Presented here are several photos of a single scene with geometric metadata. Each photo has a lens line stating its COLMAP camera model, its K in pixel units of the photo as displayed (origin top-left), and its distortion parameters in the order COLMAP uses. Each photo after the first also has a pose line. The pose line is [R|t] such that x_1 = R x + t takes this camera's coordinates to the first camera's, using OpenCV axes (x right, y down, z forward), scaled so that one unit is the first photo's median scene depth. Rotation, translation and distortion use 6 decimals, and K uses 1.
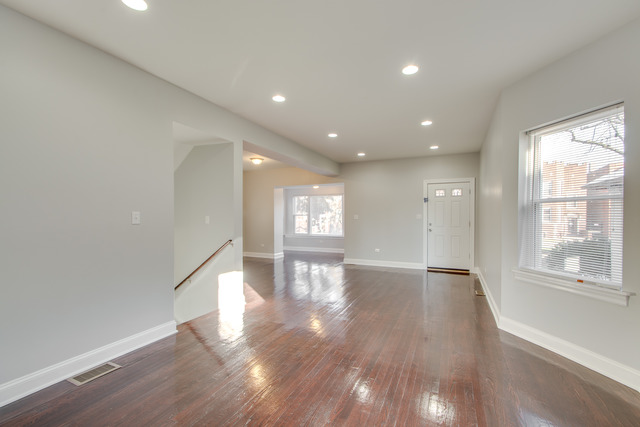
lens RADIAL K [[278.6, 0, 324.0], [0, 278.6, 217.2], [0, 0, 1]] dist [0.008904, -0.000586]
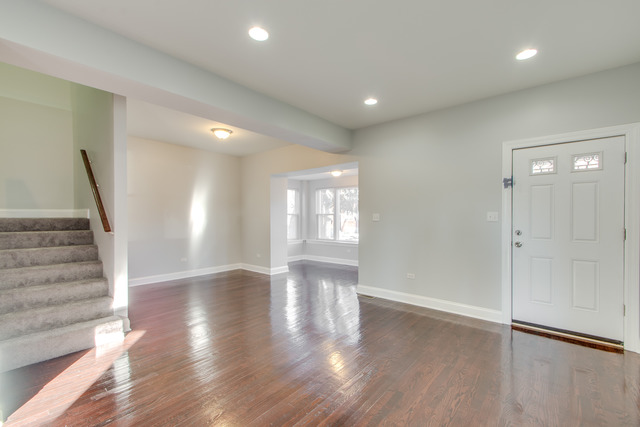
lens RADIAL K [[278.6, 0, 324.0], [0, 278.6, 217.2], [0, 0, 1]] dist [0.008904, -0.000586]
pose [[0.963286, 0.001164, -0.268475, 0.177043], [-0.000809, 0.999999, 0.001434, -0.001386], [0.268476, -0.001164, 0.963286, 0.420113]]
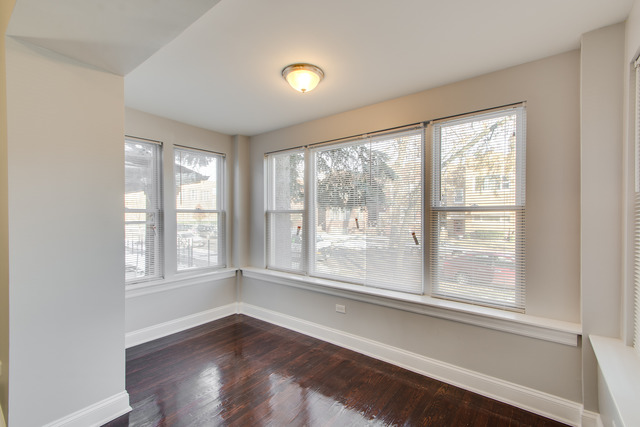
lens RADIAL K [[278.6, 0, 324.0], [0, 278.6, 217.2], [0, 0, 1]] dist [0.008904, -0.000586]
pose [[0.975704, 0.001802, -0.219085, 0.051112], [-0.001142, 0.999994, 0.003139, -0.003064], [0.219089, -0.002812, 0.975701, 1.058196]]
